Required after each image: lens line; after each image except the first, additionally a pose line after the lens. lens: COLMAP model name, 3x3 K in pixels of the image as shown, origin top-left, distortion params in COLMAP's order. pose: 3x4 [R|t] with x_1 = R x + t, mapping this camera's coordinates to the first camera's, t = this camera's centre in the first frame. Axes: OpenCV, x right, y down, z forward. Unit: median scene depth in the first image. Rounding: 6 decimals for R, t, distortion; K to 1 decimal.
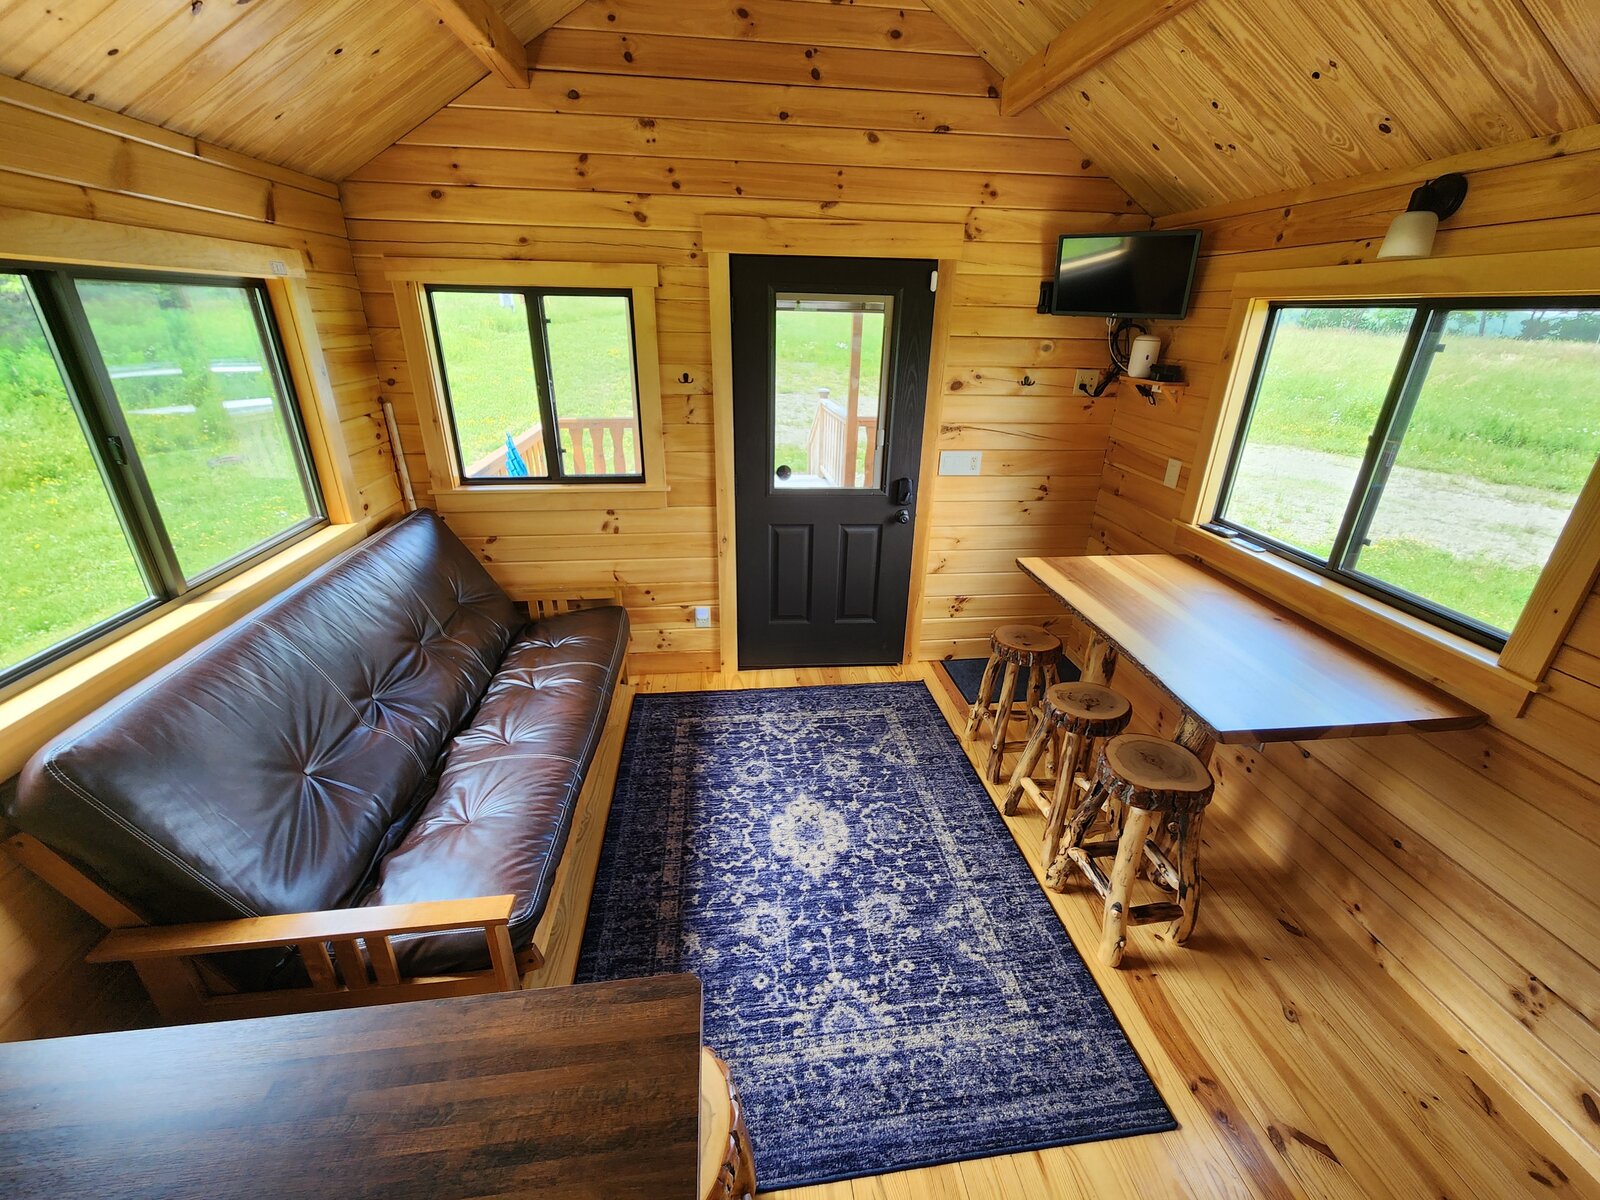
lens RADIAL K [[655.2, 0, 803.8], [0, 655.2, 584.7], [0, 0, 1]] dist [-0.000292, -0.001627]
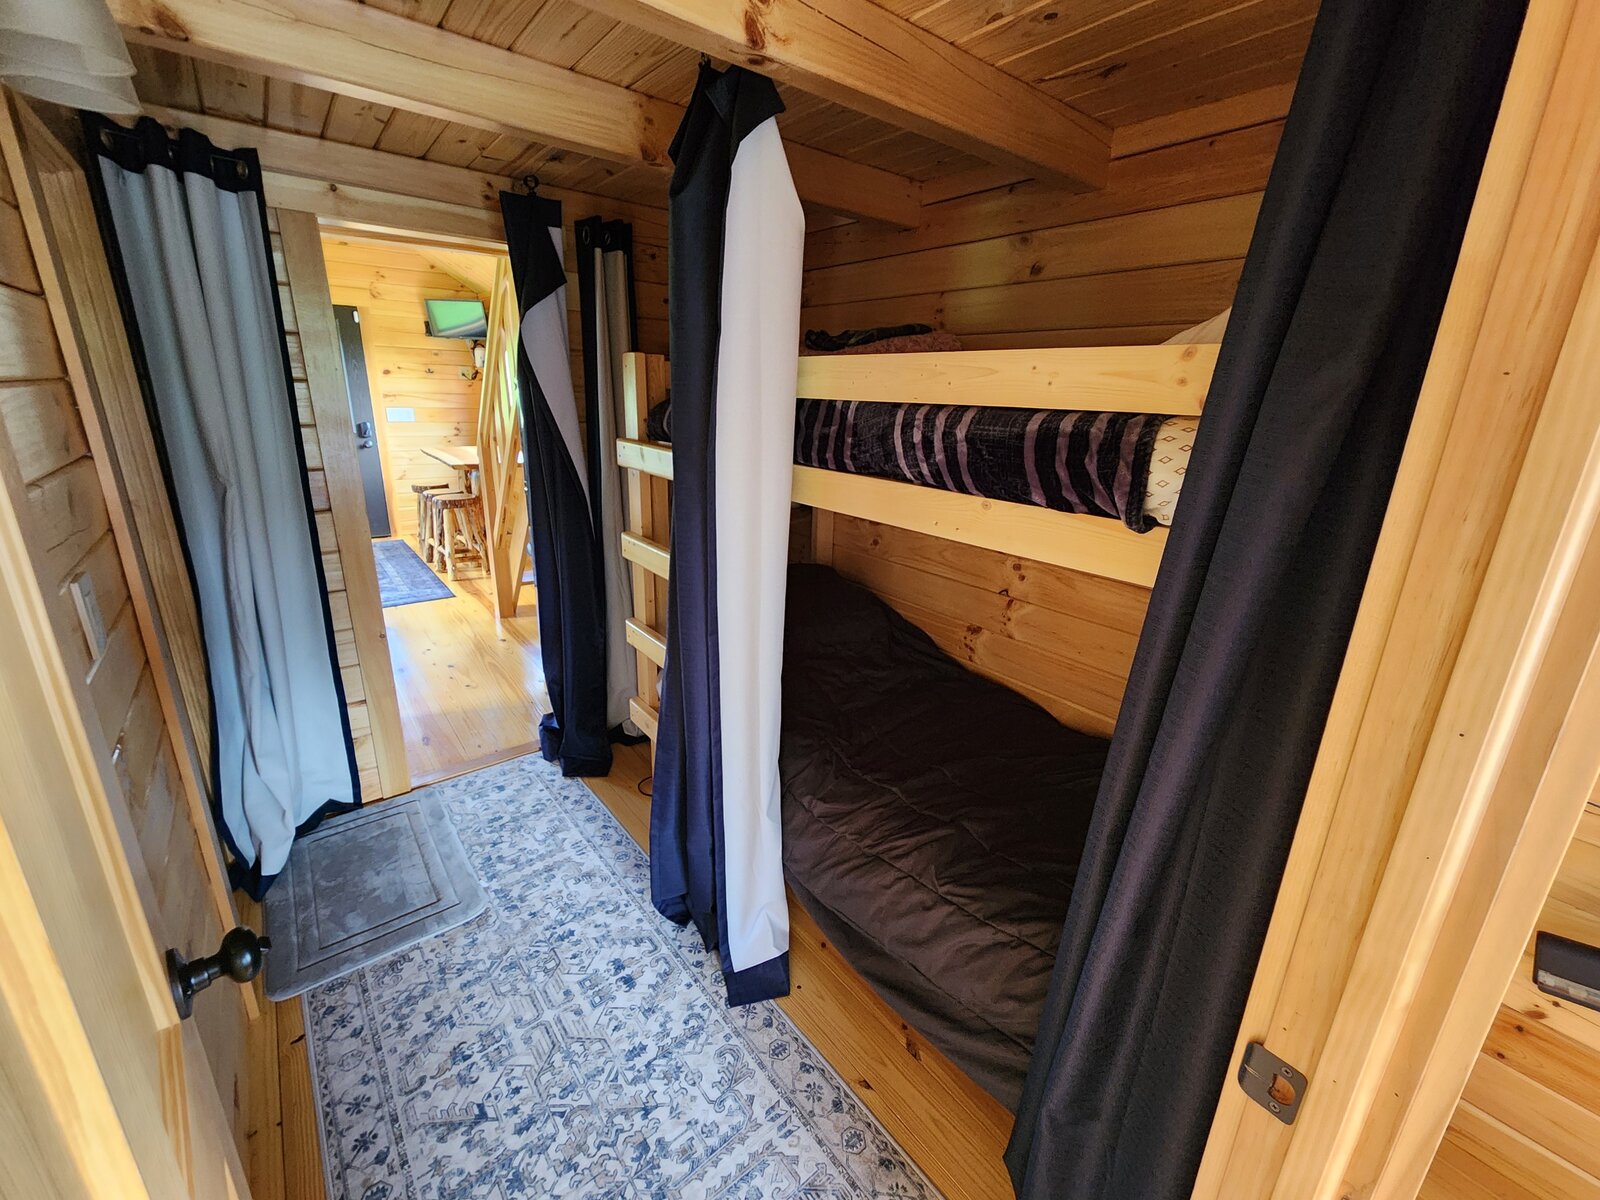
lens RADIAL K [[655.2, 0, 803.9], [0, 655.2, 587.8], [0, 0, 1]] dist [-0.000292, -0.001627]
pose [[0.850567, -0.142640, 0.506151, 0.295466], [0.185038, 0.982137, -0.034171, 0.825943], [-0.492236, 0.122722, 0.861768, -1.588356]]
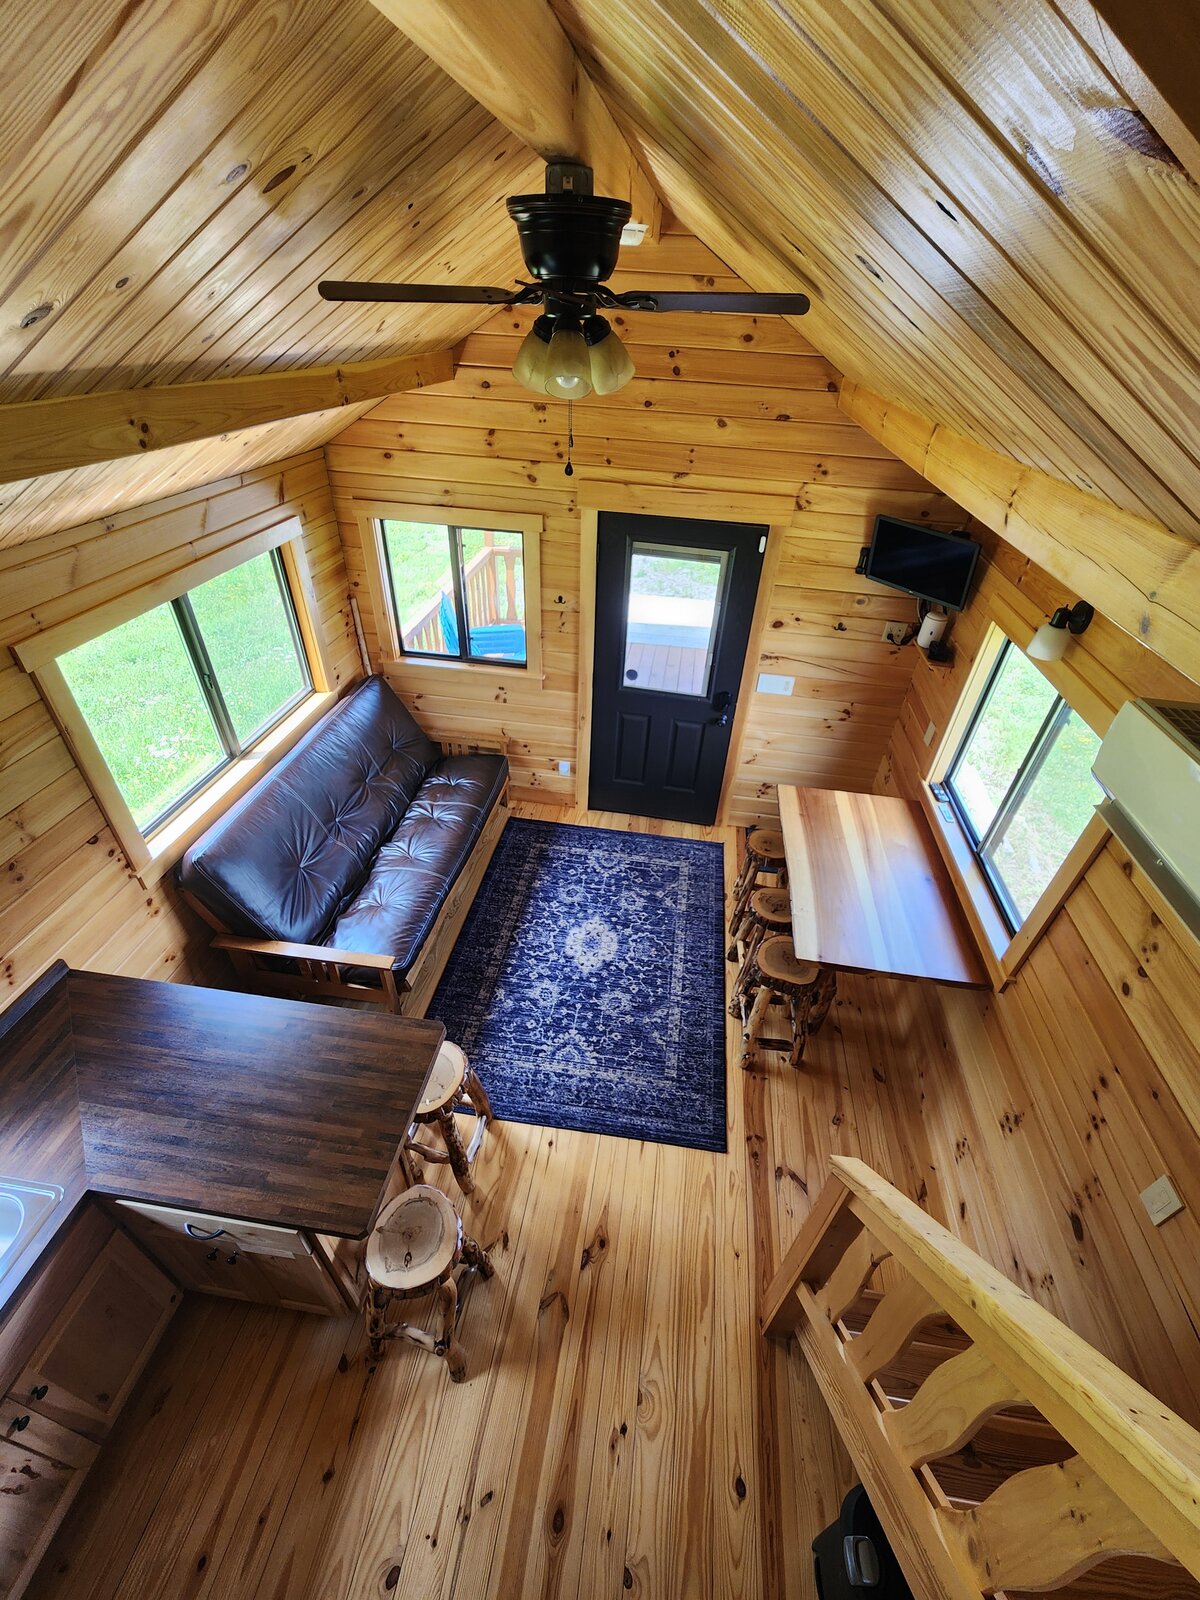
lens RADIAL K [[655.2, 0, 614.3], [0, 655.2, 802.7], [0, 0, 1]] dist [-0.000292, -0.001627]
pose [[0.967373, 0.174154, -0.184010, 0.308130], [-0.124894, 0.959709, 0.251715, -0.354999], [0.220433, -0.220520, 0.950147, -0.396213]]
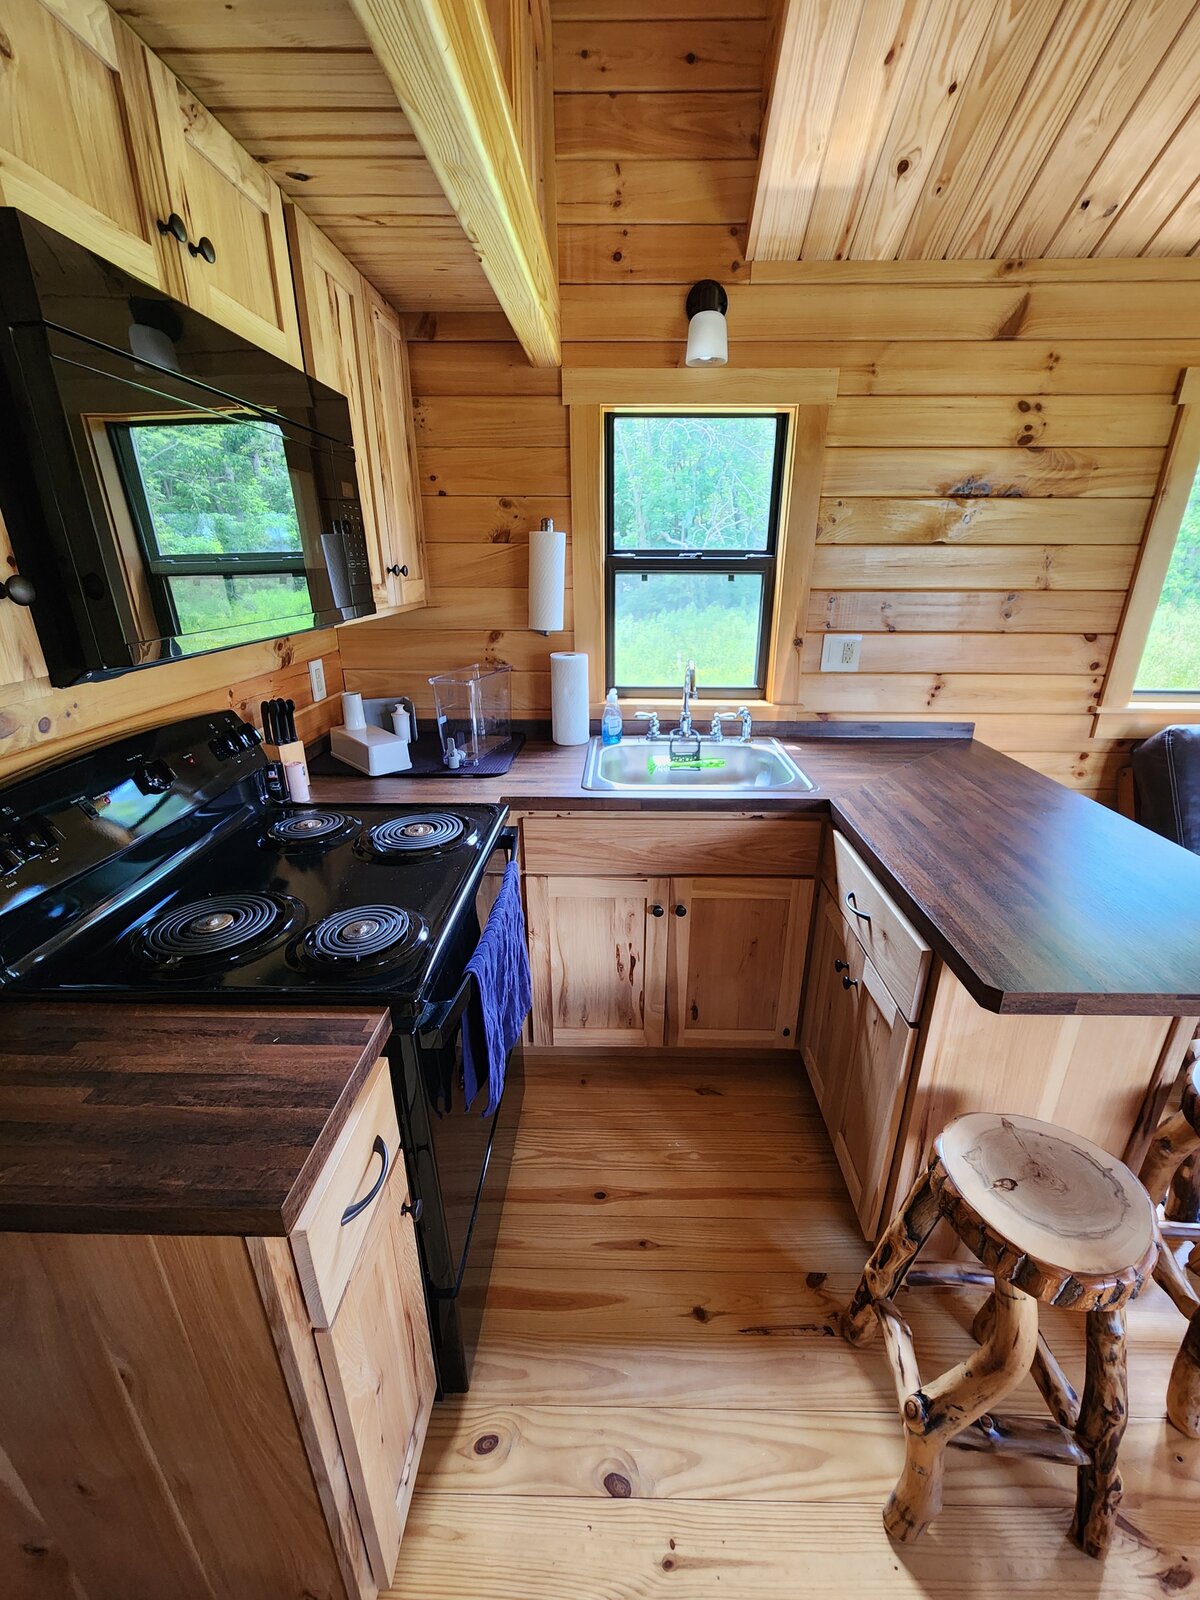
lens RADIAL K [[655.2, 0, 614.8], [0, 655.2, 803.4], [0, 0, 1]] dist [-0.000292, -0.001627]
pose [[-0.138581, 0.342055, -0.929405, 0.338433], [-0.382199, 0.847287, 0.368821, 0.199627], [0.913630, 0.406329, 0.013316, -0.113510]]
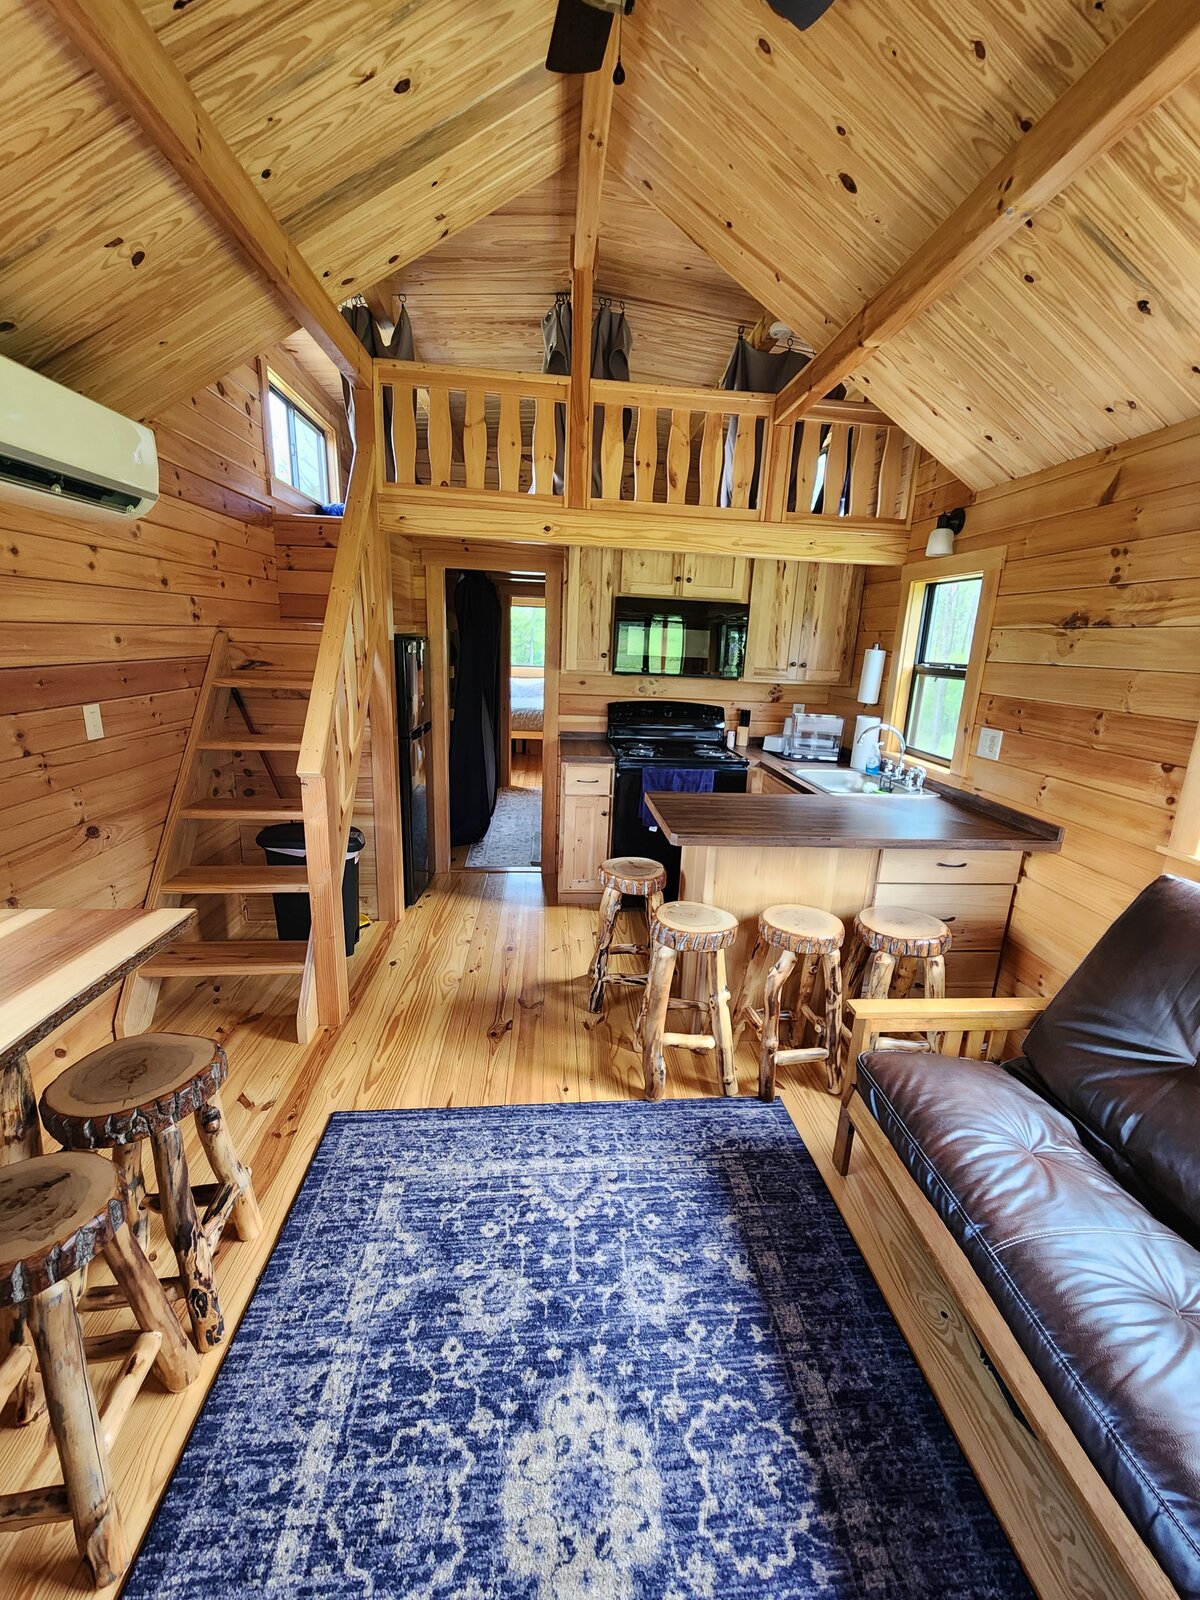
lens RADIAL K [[655.2, 0, 620.1], [0, 655.2, 801.3], [0, 0, 1]] dist [-0.000292, -0.001627]
pose [[-0.998175, -0.060245, 0.004256, 0.009903], [-0.046058, 0.804911, 0.591606, -0.363539], [-0.039067, 0.590330, -0.806216, 1.186899]]
